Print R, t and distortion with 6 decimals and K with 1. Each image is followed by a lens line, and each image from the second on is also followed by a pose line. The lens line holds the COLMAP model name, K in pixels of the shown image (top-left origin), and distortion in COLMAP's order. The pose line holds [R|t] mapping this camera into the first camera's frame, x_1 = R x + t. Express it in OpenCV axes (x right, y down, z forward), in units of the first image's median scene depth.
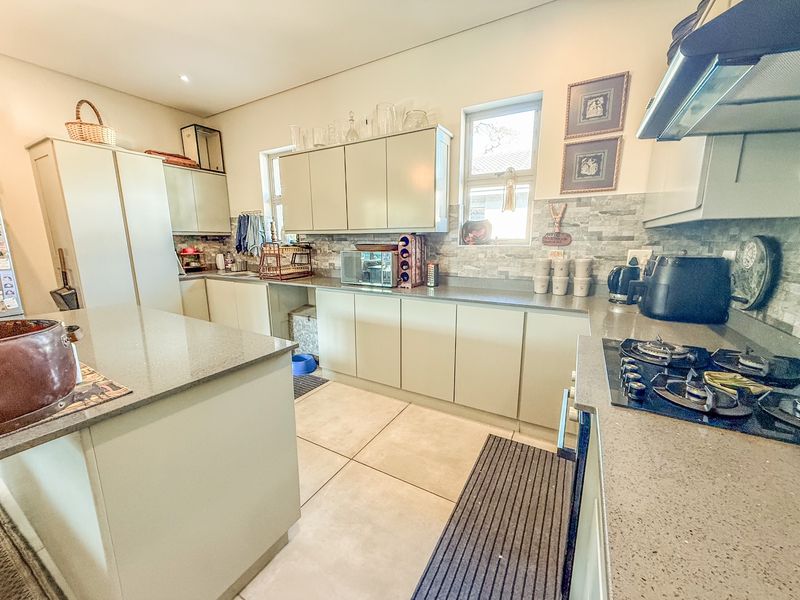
lens RADIAL K [[316.9, 0, 400.0], [0, 316.9, 300.0], [0, 0, 1]] dist [0.000809, -0.000102]
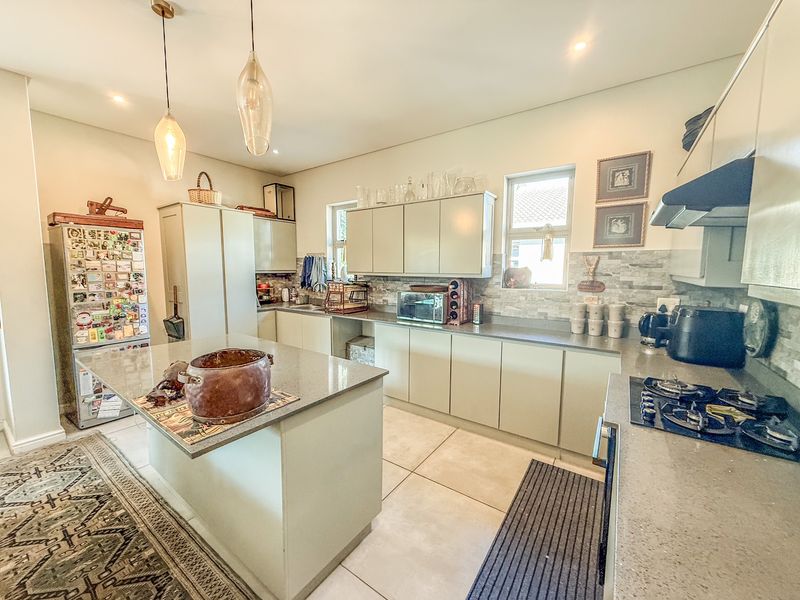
lens RADIAL K [[316.9, 0, 400.0], [0, 316.9, 300.0], [0, 0, 1]] dist [0.000809, -0.000102]
pose [[0.995403, 0.018512, -0.093964, -0.081006], [-0.026887, 0.995699, -0.088664, -0.022967], [0.091919, 0.090783, 0.991620, -0.186809]]
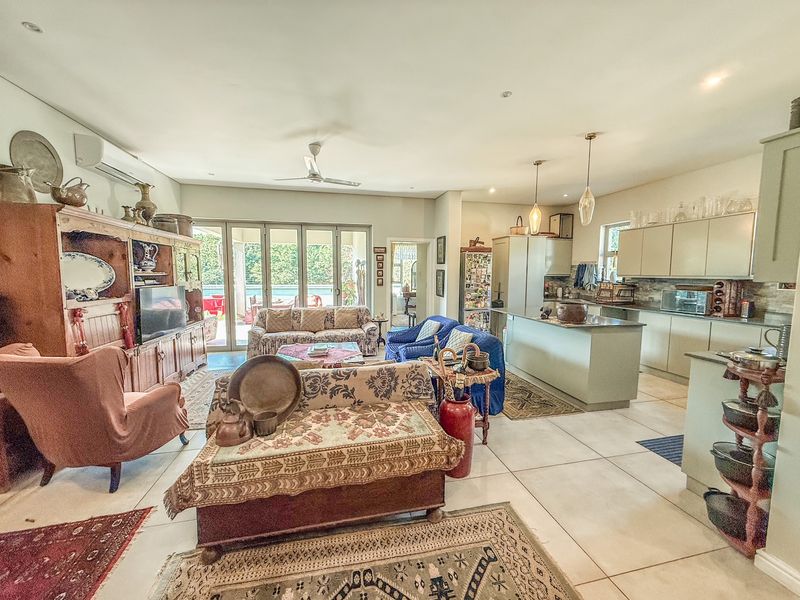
lens RADIAL K [[316.9, 0, 400.0], [0, 316.9, 300.0], [0, 0, 1]] dist [0.000809, -0.000102]
pose [[0.674991, 0.069804, -0.734517, 0.109036], [-0.147817, 0.988125, -0.041932, 0.184720], [0.722868, 0.136878, 0.677294, -1.182101]]
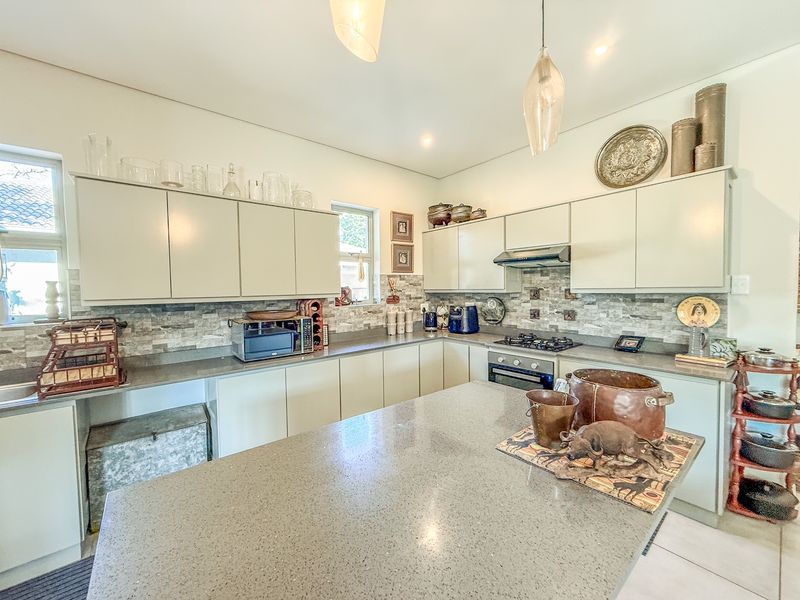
lens RADIAL K [[316.9, 0, 400.0], [0, 316.9, 300.0], [0, 0, 1]] dist [0.000809, -0.000102]
pose [[0.360669, -0.037318, 0.931947, -0.954231], [0.194270, 0.980290, -0.035930, -0.123959], [-0.912237, 0.194008, 0.360810, 0.390840]]
